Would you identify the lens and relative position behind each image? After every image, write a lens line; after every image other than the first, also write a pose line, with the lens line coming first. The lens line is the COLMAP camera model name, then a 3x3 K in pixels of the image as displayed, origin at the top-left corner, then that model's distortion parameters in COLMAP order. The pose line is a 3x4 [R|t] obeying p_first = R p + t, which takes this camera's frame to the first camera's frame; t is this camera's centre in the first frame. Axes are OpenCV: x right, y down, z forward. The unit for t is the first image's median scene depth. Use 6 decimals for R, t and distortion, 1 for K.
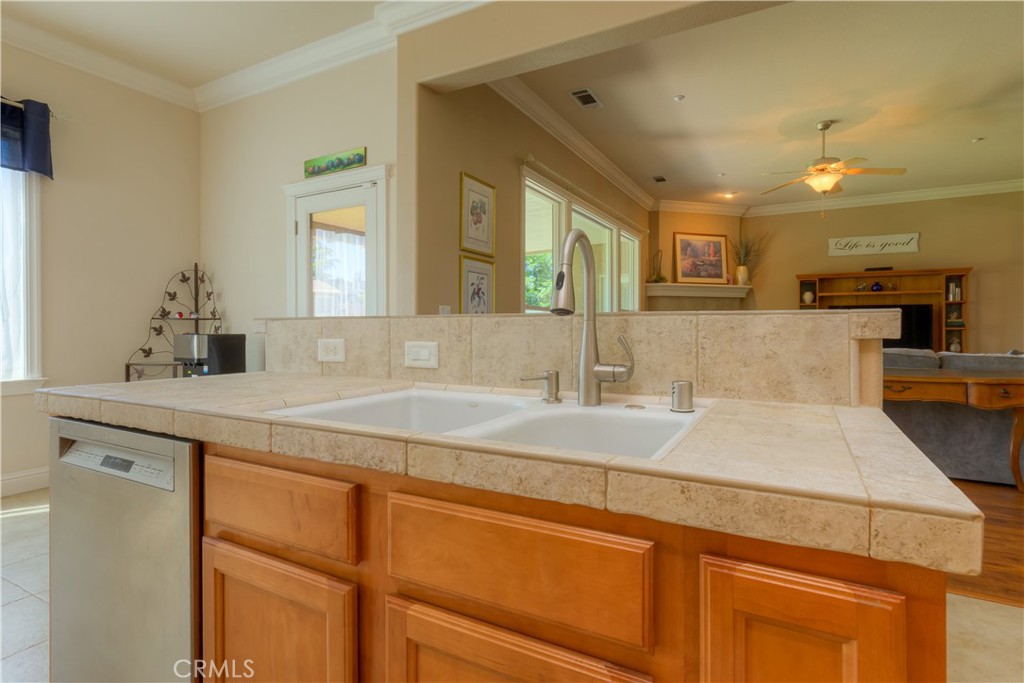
lens RADIAL K [[511.4, 0, 522.0], [0, 511.4, 326.4], [0, 0, 1]] dist [0.006330, -0.000090]
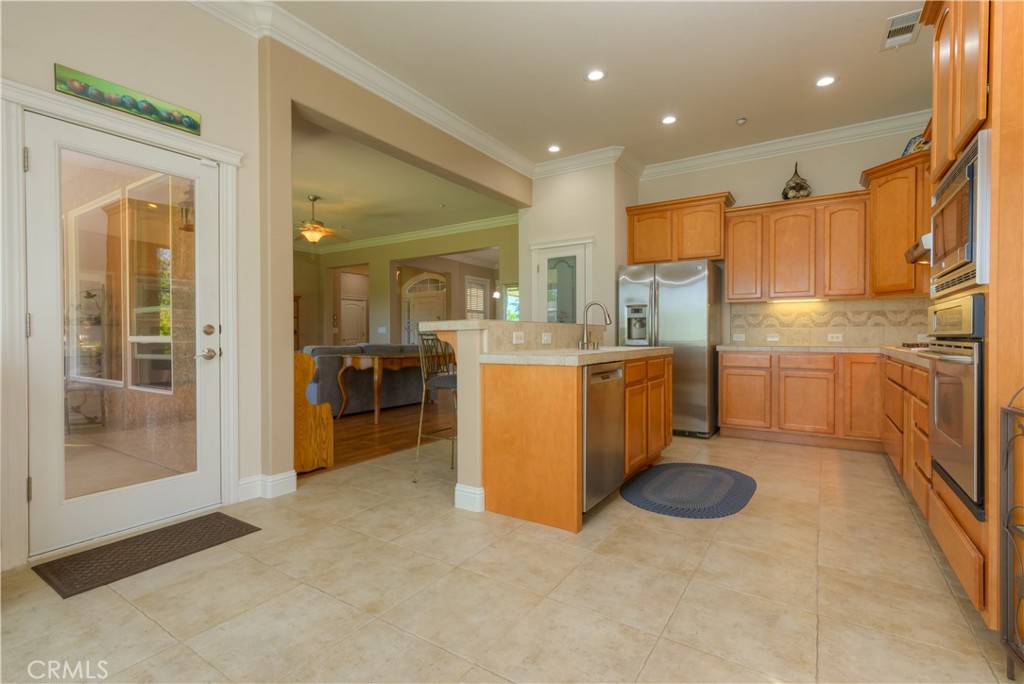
lens RADIAL K [[463.9, 0, 515.6], [0, 463.9, 338.4], [0, 0, 1]] dist [0.011195, -0.001000]
pose [[0.084735, -0.006819, 0.996380, -0.474270], [0.001311, 0.999976, 0.006732, 0.007859], [-0.996403, 0.000736, 0.084742, 0.188497]]
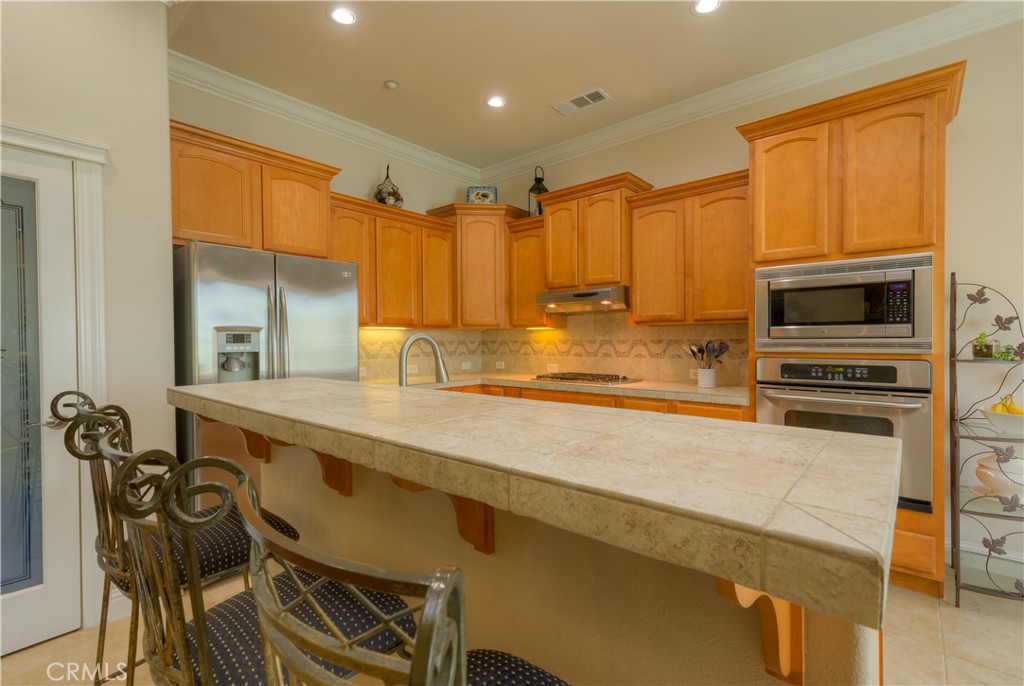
lens RADIAL K [[463.9, 0, 510.5], [0, 463.9, 341.2], [0, 0, 1]] dist [0.011195, -0.001000]
pose [[-0.974665, 0.005705, 0.223597, -0.072704], [0.007475, 0.999947, 0.007071, -0.025472], [-0.223545, 0.008563, -0.974656, 0.350255]]
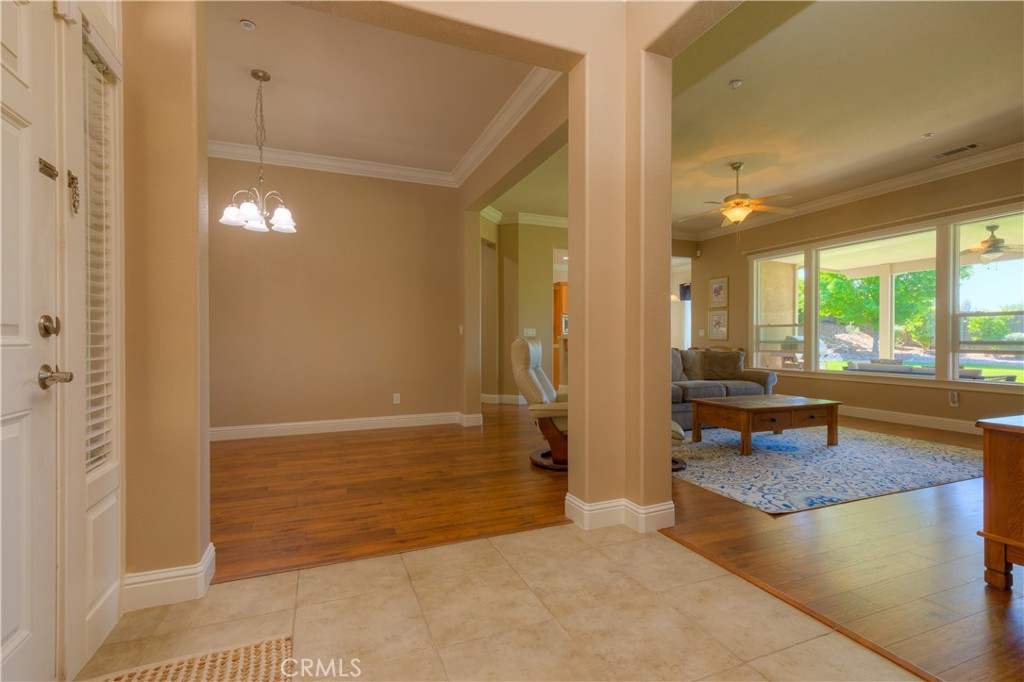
lens RADIAL K [[463.9, 0, 514.9], [0, 463.9, 340.8], [0, 0, 1]] dist [0.011195, -0.001000]
pose [[-0.639587, 0.001278, -0.768718, 1.158740], [0.001309, 0.999999, 0.000574, 0.008976], [0.768718, -0.000639, -0.639588, 0.849437]]
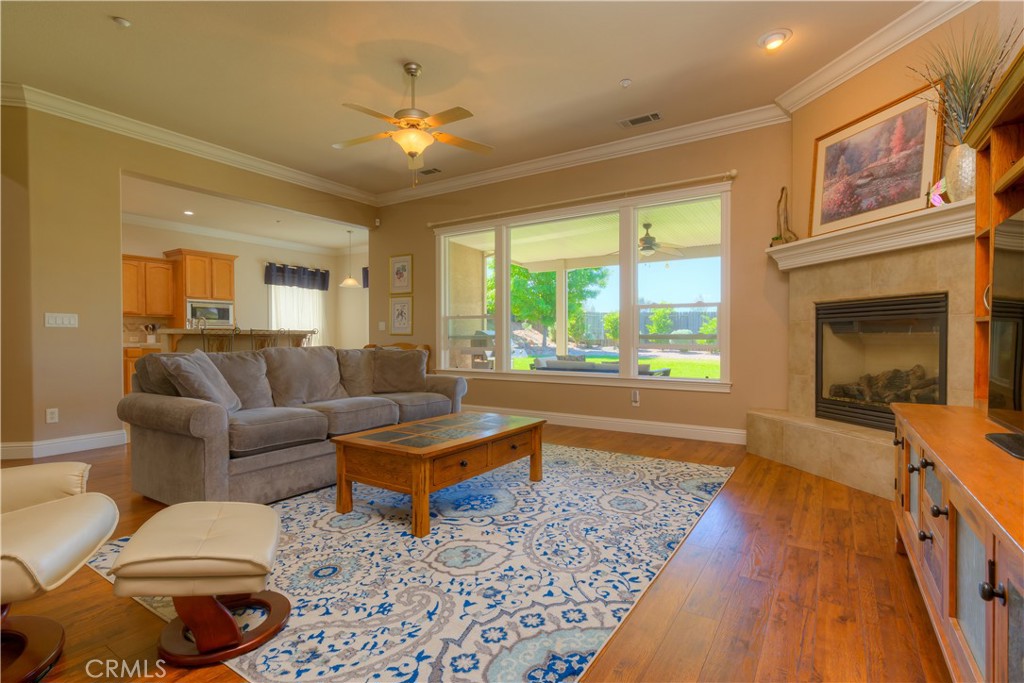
lens RADIAL K [[489.2, 0, 513.6], [0, 489.2, 343.4], [0, 0, 1]] dist [-0.012734, 0.000797]
pose [[-0.084764, 0.013426, -0.996311, 0.872490], [0.004794, 0.999903, 0.013066, 0.013131], [0.996390, -0.003669, -0.084820, 0.796148]]
